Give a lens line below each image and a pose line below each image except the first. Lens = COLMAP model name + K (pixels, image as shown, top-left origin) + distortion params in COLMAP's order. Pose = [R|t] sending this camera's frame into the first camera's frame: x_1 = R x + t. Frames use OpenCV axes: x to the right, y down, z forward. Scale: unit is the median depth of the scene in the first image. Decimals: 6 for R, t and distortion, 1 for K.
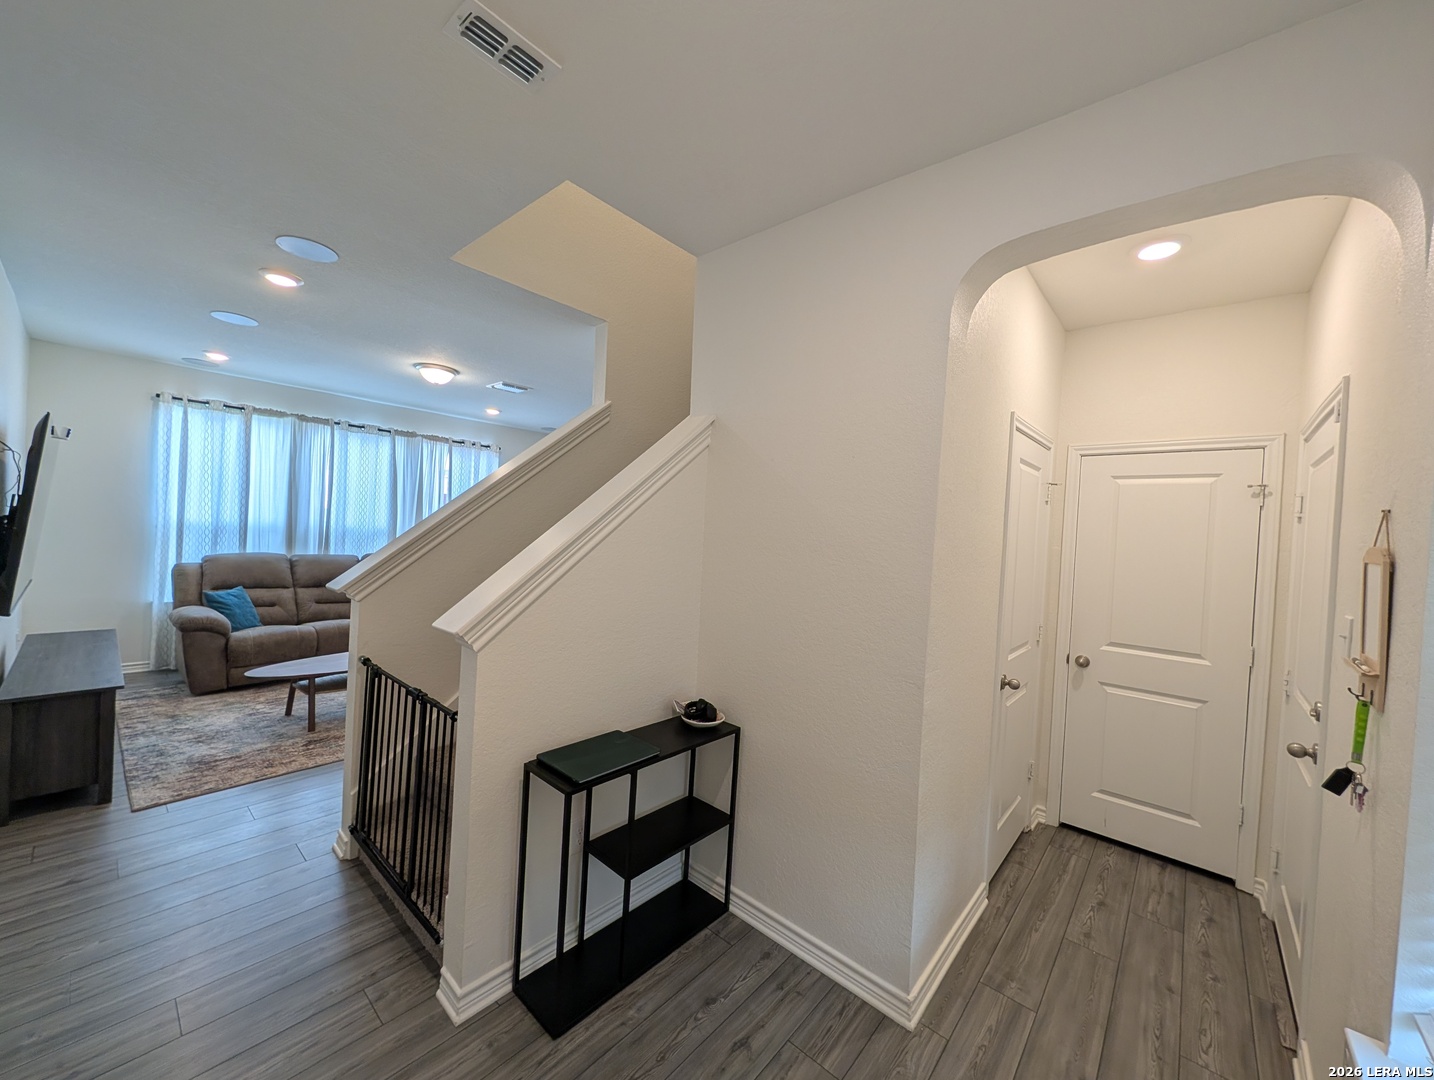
lens RADIAL K [[552.5, 0, 714.5], [0, 552.5, 537.1], [0, 0, 1]] dist [-0.000454, -0.000240]
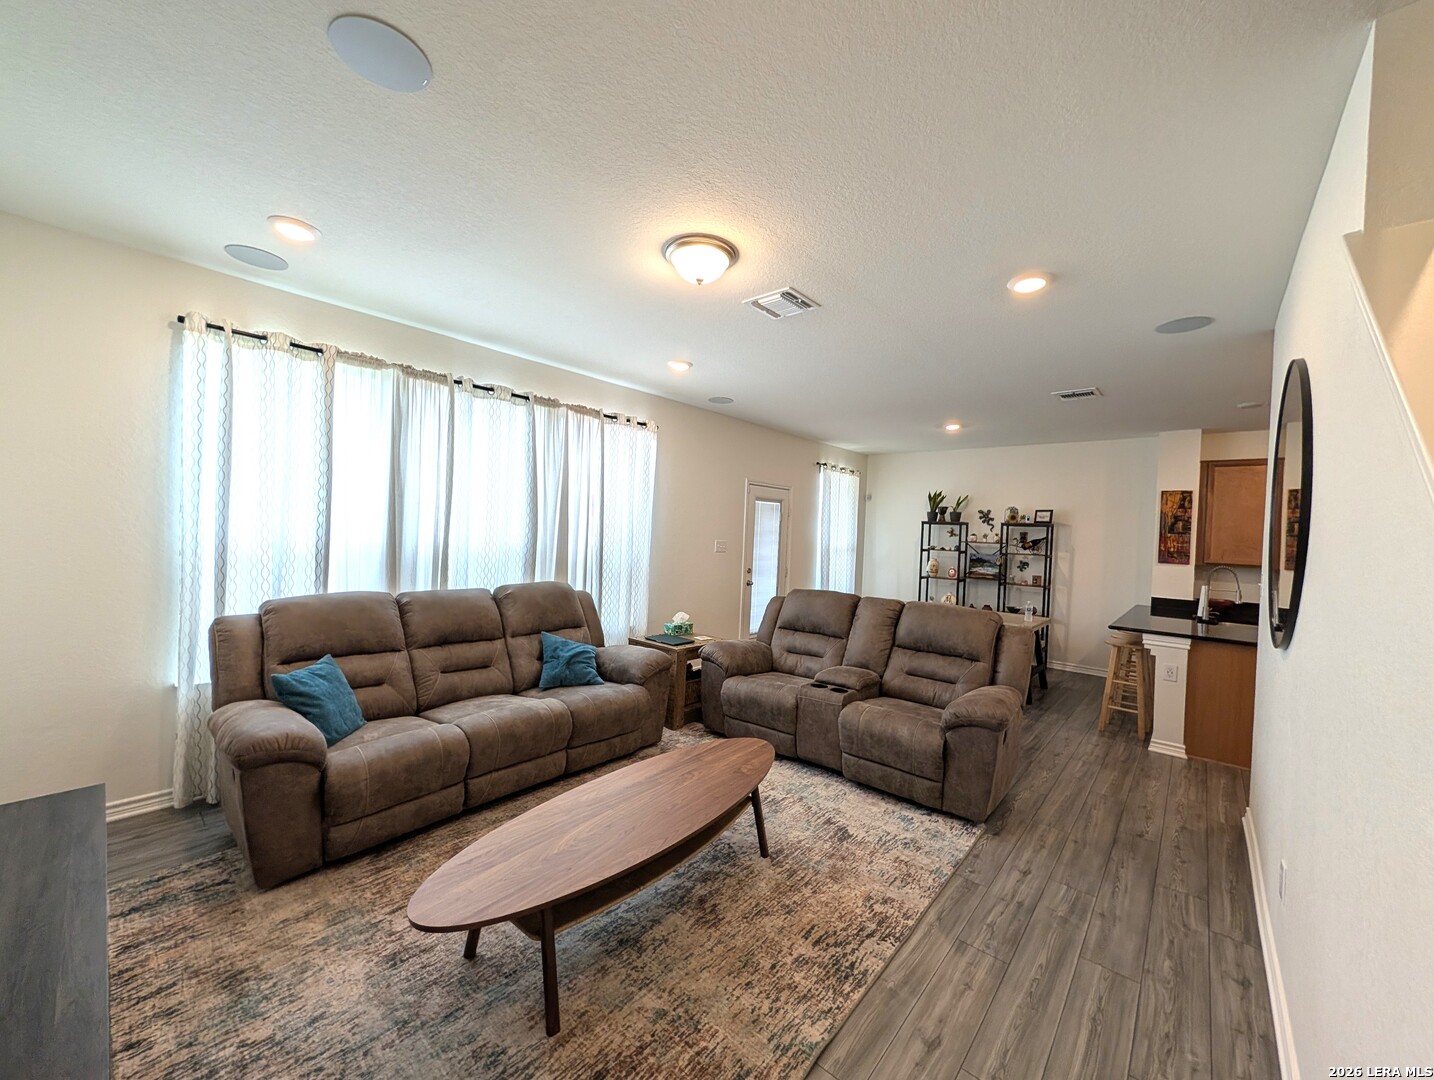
lens RADIAL K [[552.5, 0, 714.5], [0, 552.5, 537.1], [0, 0, 1]] dist [-0.000454, -0.000240]
pose [[0.999906, -0.012223, -0.006133, -0.454068], [0.012209, 0.999923, -0.002365, -0.026311], [0.006161, 0.002289, 0.999978, 0.431744]]
